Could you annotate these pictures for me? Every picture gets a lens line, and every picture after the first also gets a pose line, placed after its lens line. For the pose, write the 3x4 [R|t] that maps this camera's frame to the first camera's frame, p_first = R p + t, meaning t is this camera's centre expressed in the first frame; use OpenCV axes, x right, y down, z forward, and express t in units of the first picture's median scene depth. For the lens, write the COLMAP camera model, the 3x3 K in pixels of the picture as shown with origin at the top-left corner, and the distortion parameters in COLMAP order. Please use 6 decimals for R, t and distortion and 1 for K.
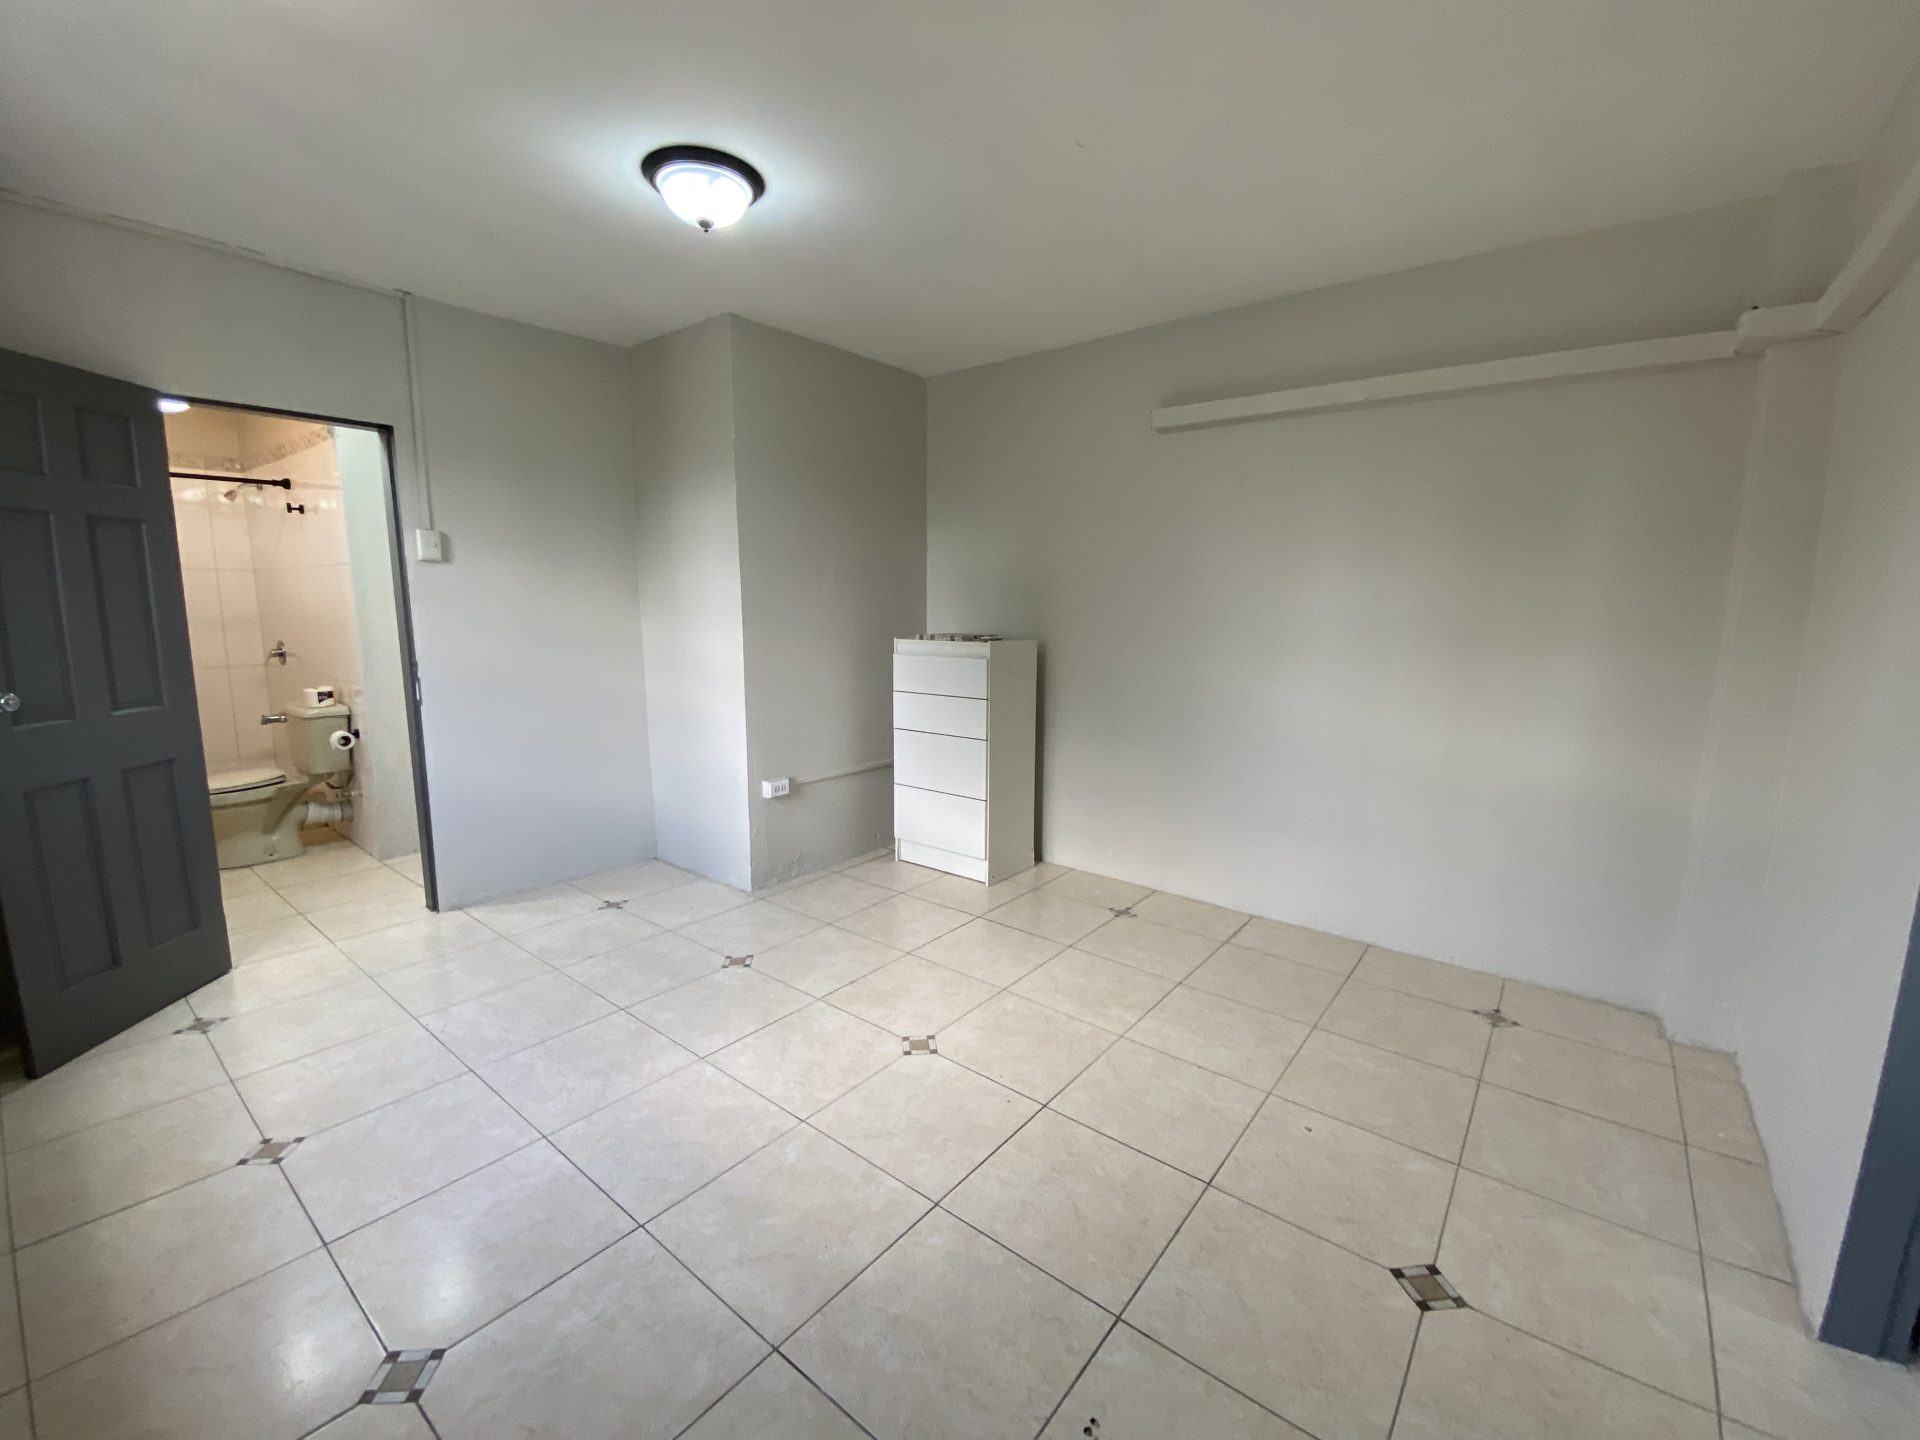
lens RADIAL K [[784.9, 0, 965.4], [0, 784.9, 720.7], [0, 0, 1]] dist [0.046035, -0.036455]
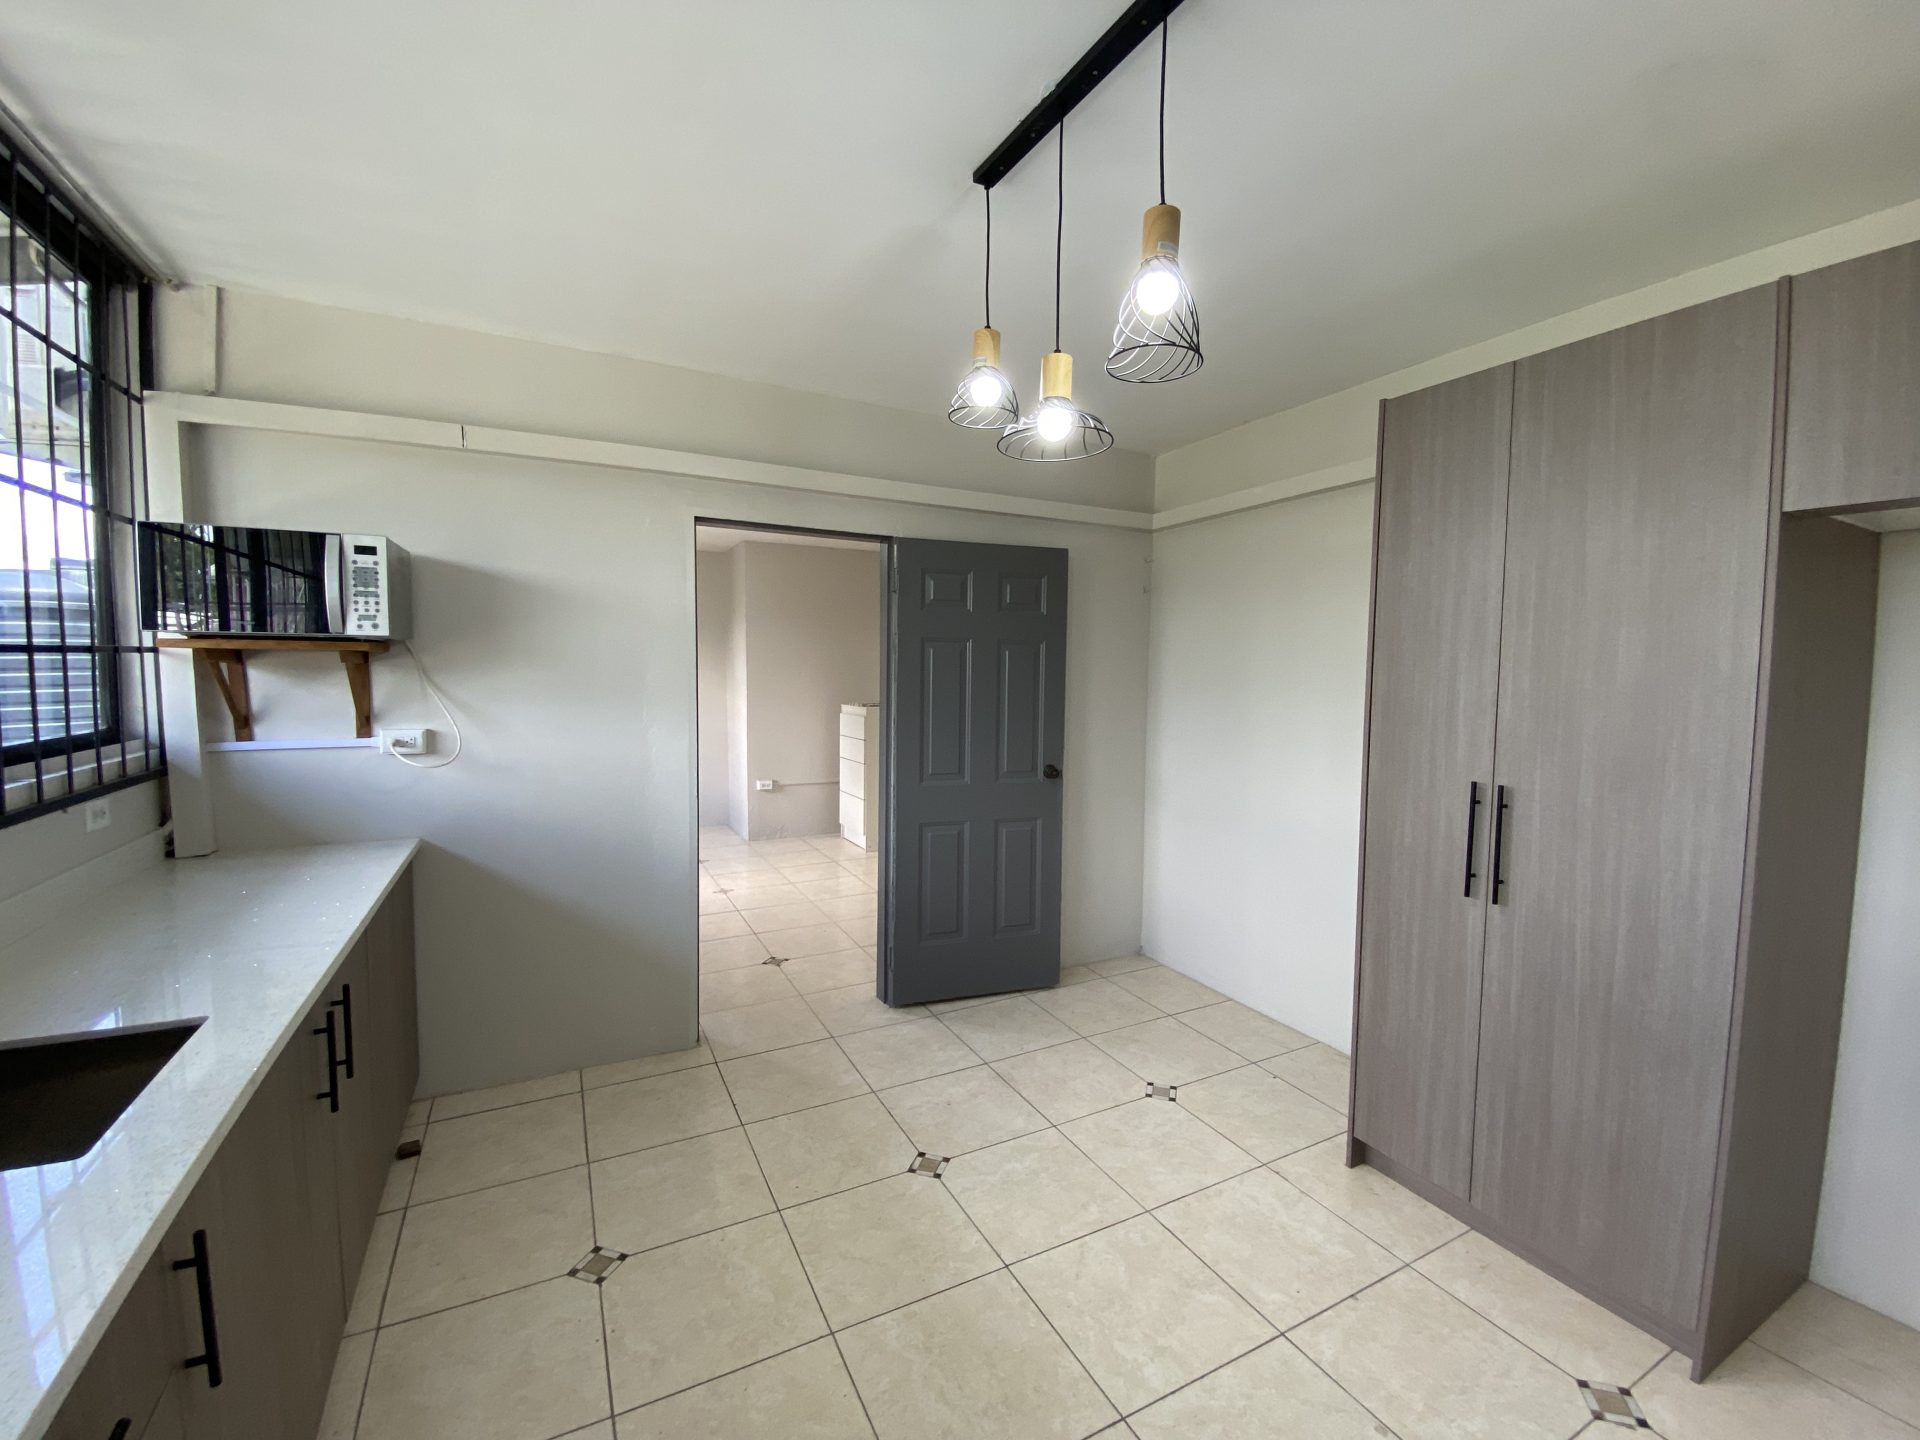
lens RADIAL K [[783.9, 0, 957.9], [0, 783.9, 715.3], [0, 0, 1]] dist [0.017979, -0.018747]
pose [[0.910184, 0.025820, -0.413399, 0.981893], [-0.065391, 0.994497, -0.081857, 0.049141], [0.409011, 0.101537, 0.906863, -0.508444]]
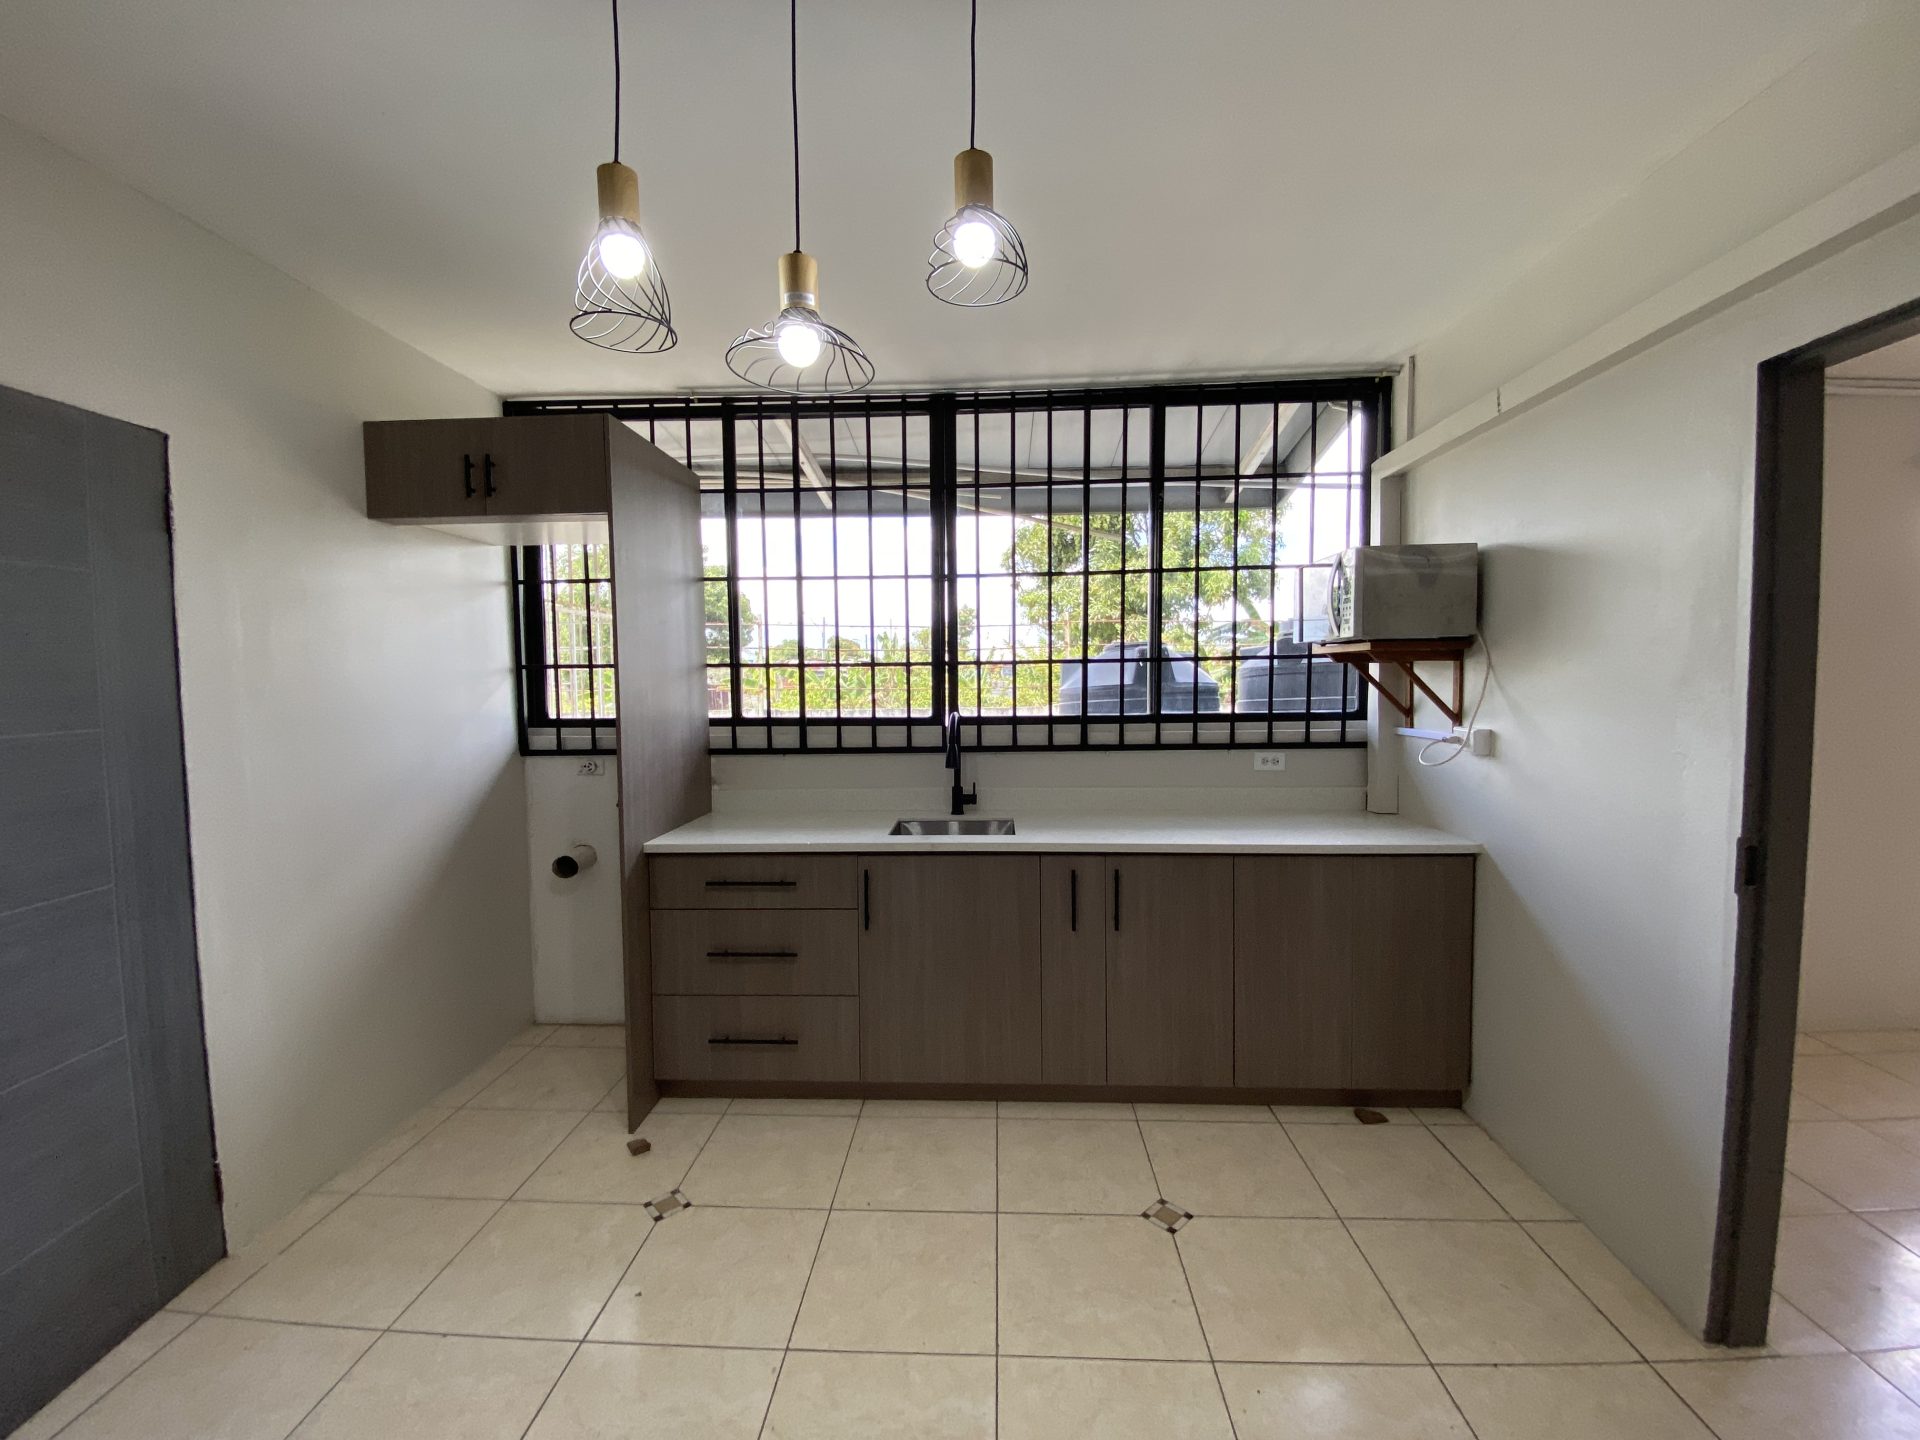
lens RADIAL K [[783.9, 0, 957.9], [0, 783.9, 715.3], [0, 0, 1]] dist [0.017979, -0.018747]
pose [[-0.813124, 0.027509, -0.581440, 0.997937], [-0.084457, 0.982737, 0.164605, -0.053975], [0.575931, 0.182951, -0.796764, 0.255056]]
